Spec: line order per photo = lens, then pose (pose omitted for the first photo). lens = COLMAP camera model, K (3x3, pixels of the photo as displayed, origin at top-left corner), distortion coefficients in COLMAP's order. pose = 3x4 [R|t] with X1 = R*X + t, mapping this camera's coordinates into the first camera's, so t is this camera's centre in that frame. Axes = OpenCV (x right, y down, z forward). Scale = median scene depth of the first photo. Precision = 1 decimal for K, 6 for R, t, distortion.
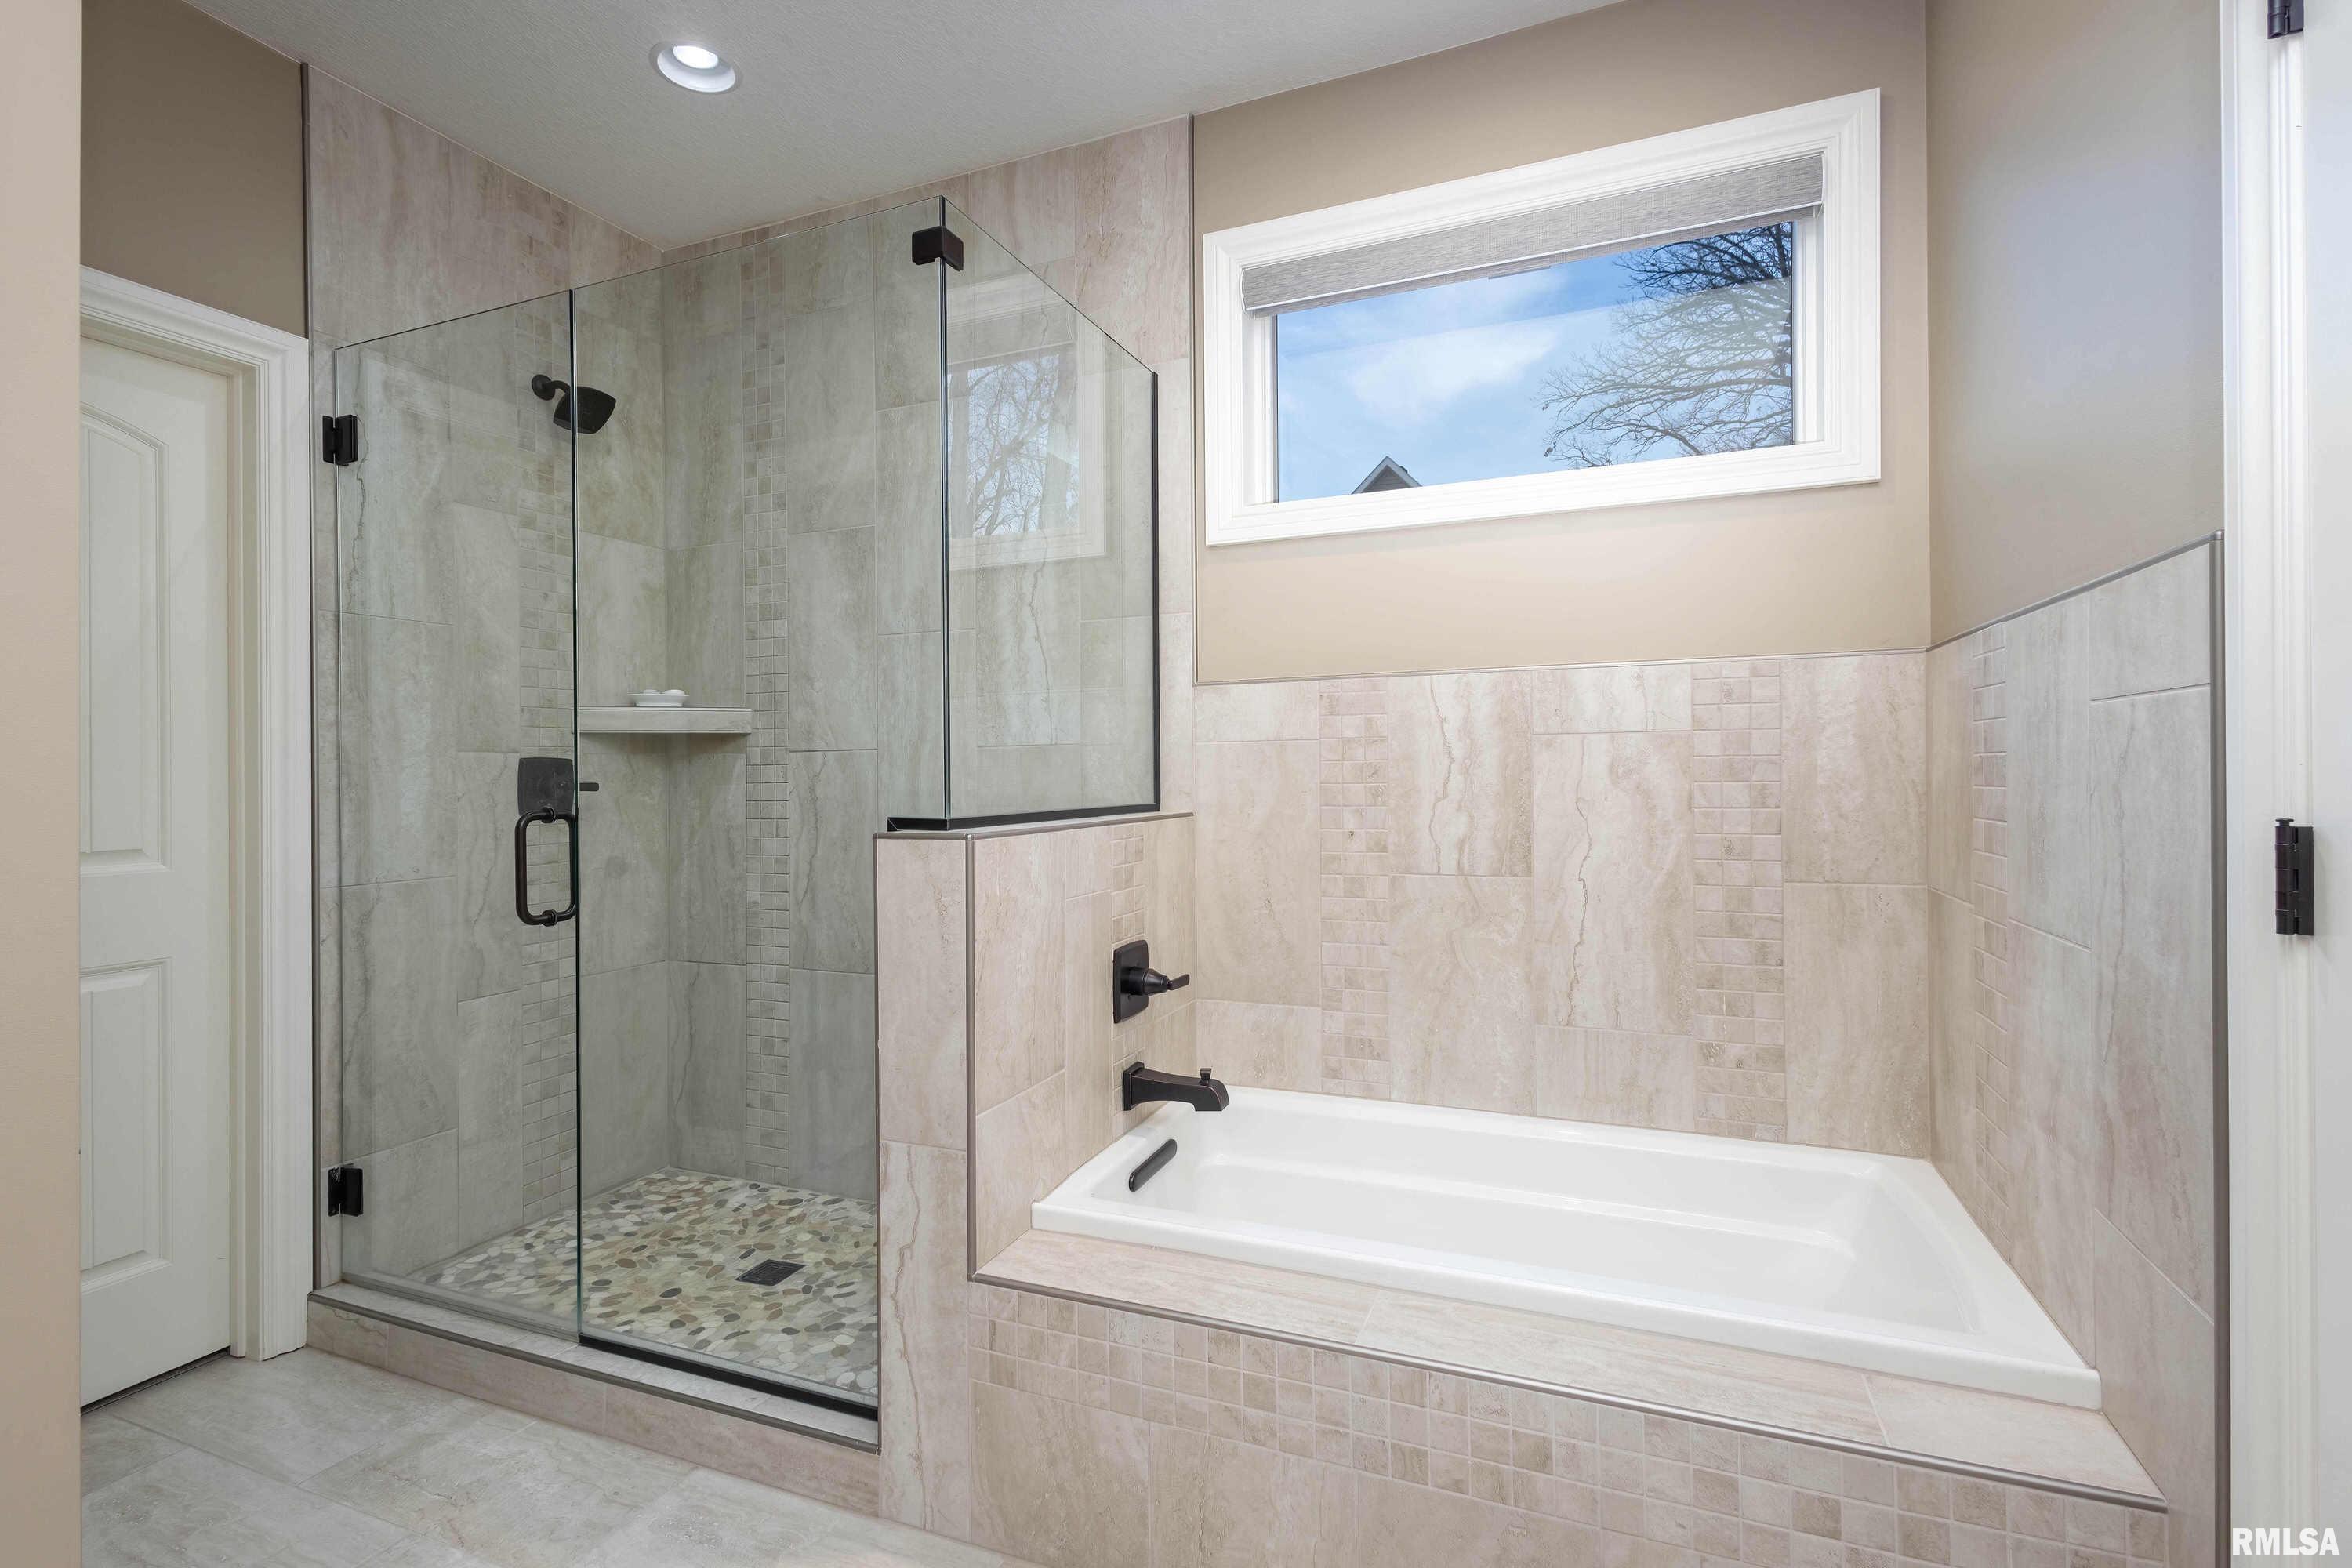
lens RADIAL K [[1103.8, 0, 1172.4], [0, 1103.8, 770.1], [0, 0, 1]] dist [-0.000276, -0.000458]
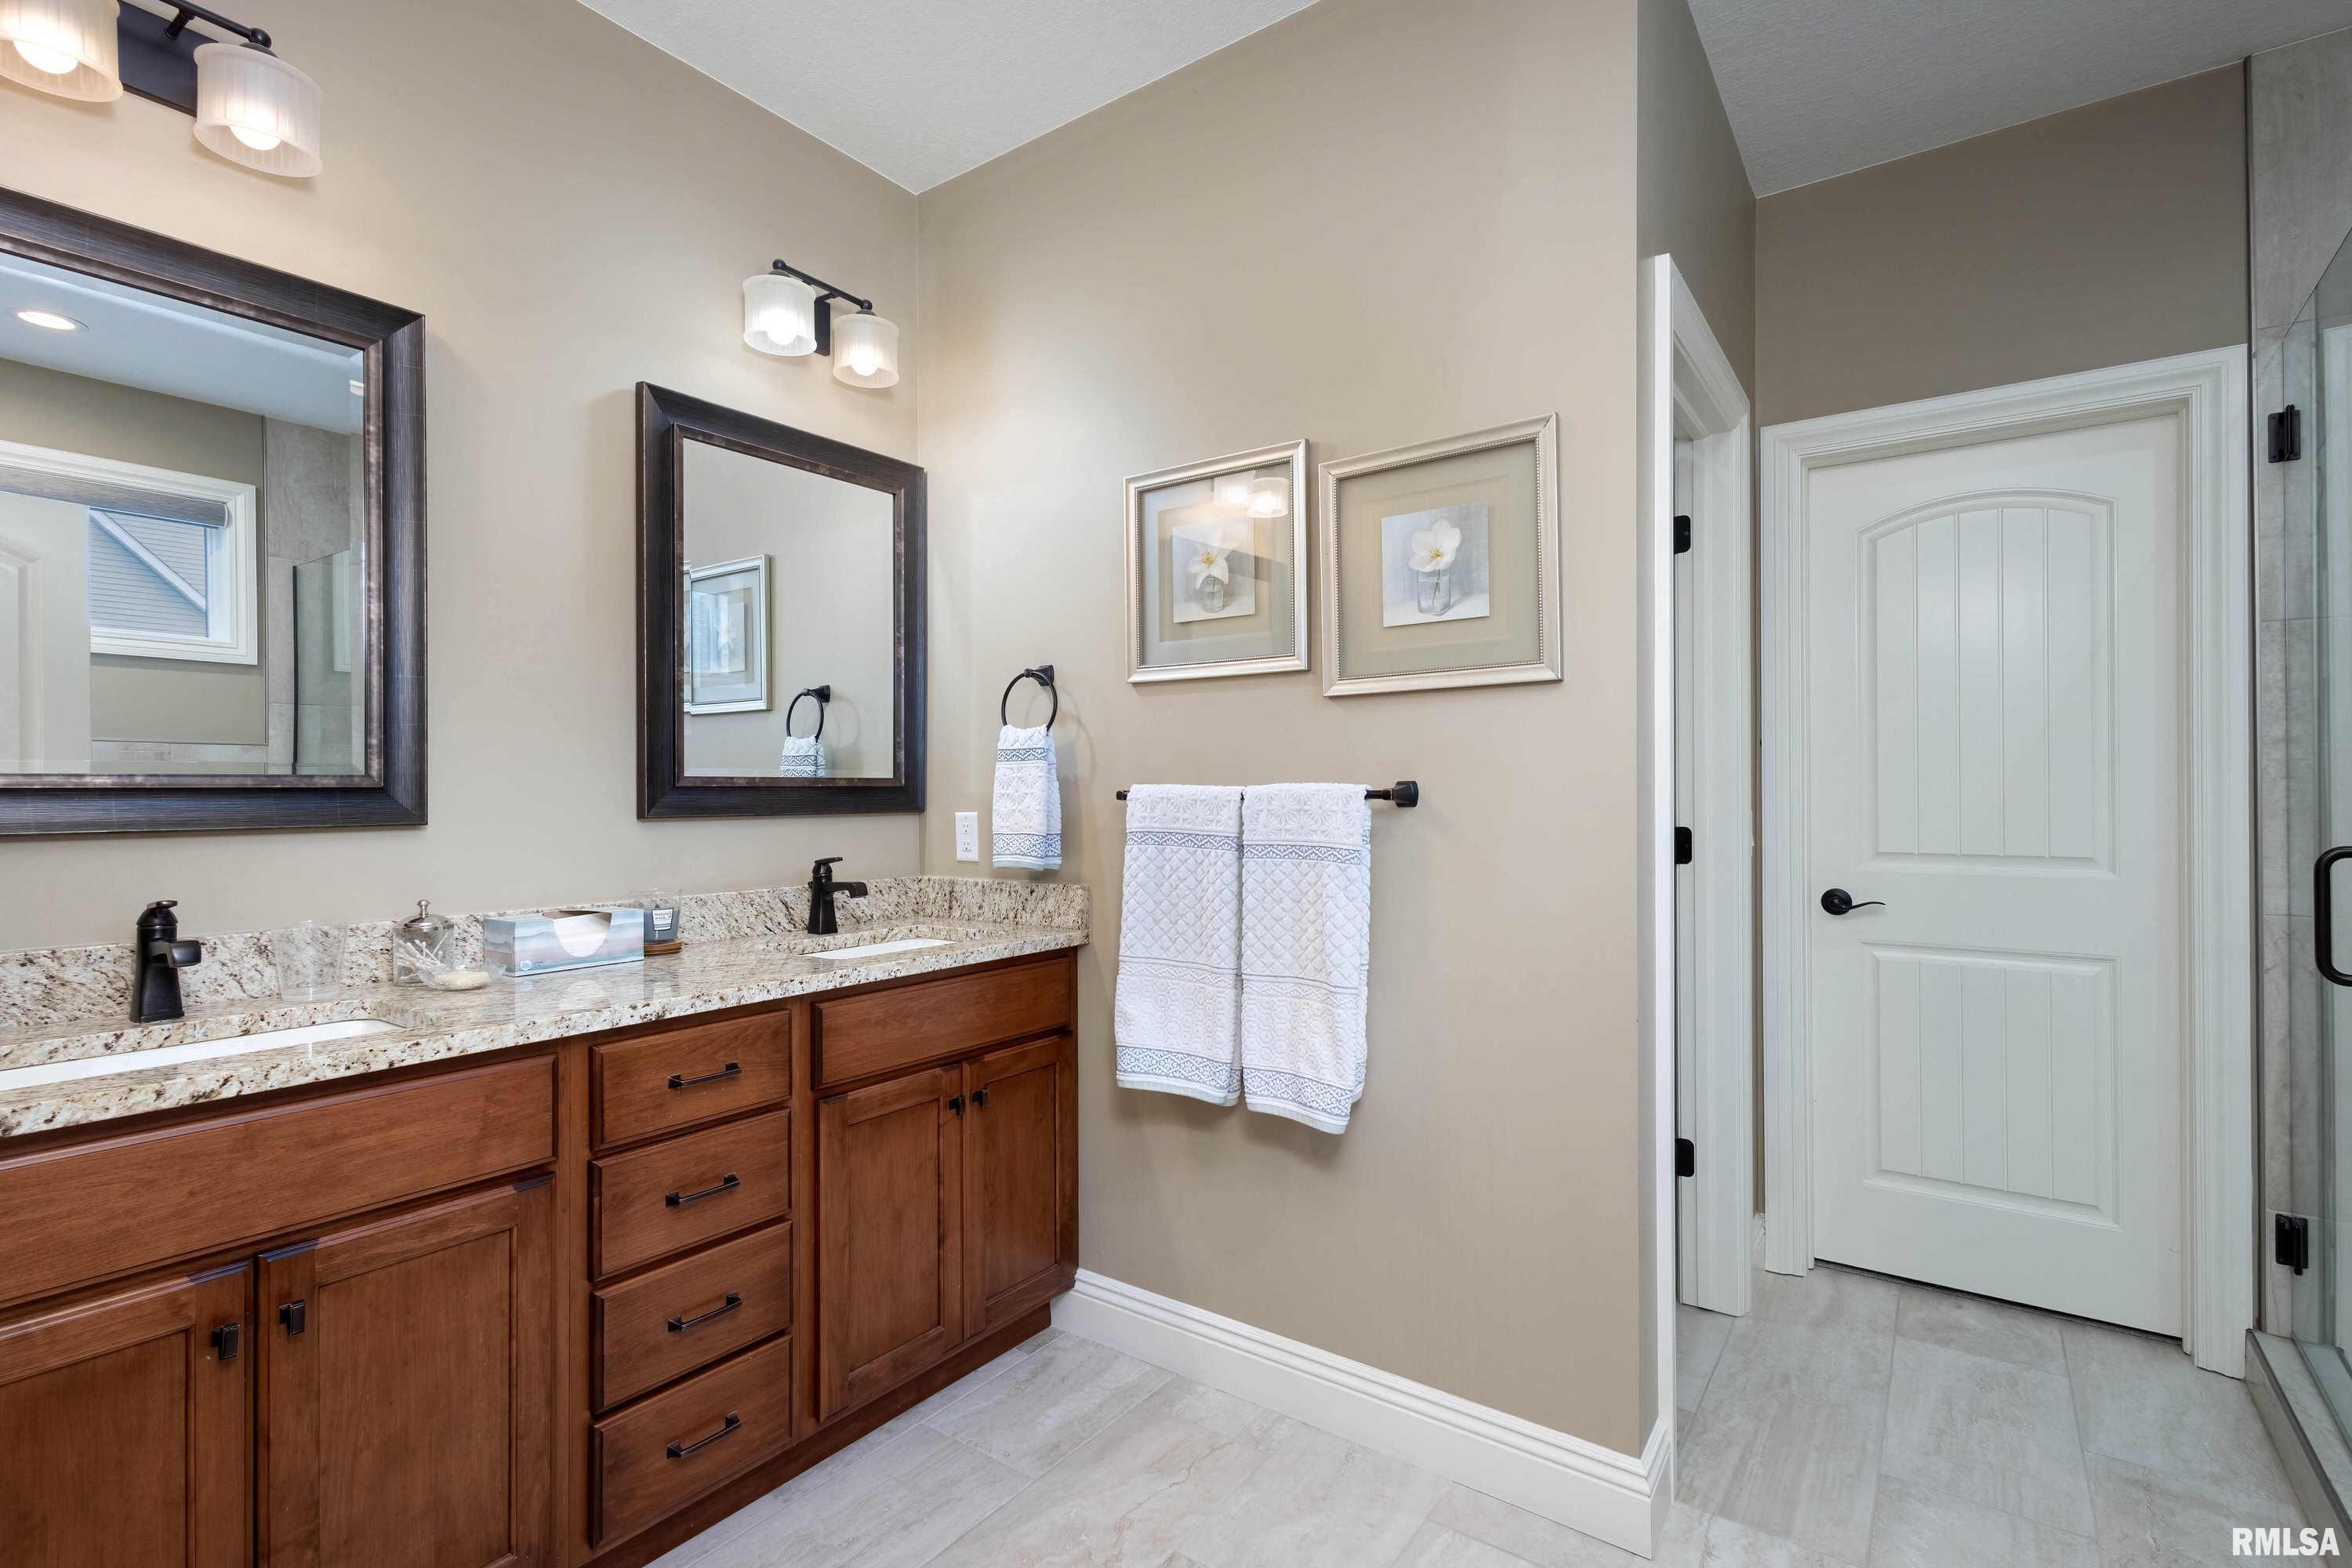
lens RADIAL K [[1088.3, 0, 1175.0], [0, 1088.3, 796.8], [0, 0, 1]] dist [0.003655, 0.000373]
pose [[-0.231849, 0.013198, -0.972662, 0.368944], [0.004614, 0.999912, 0.012468, -0.010355], [0.972741, -0.001597, -0.231889, 0.307663]]
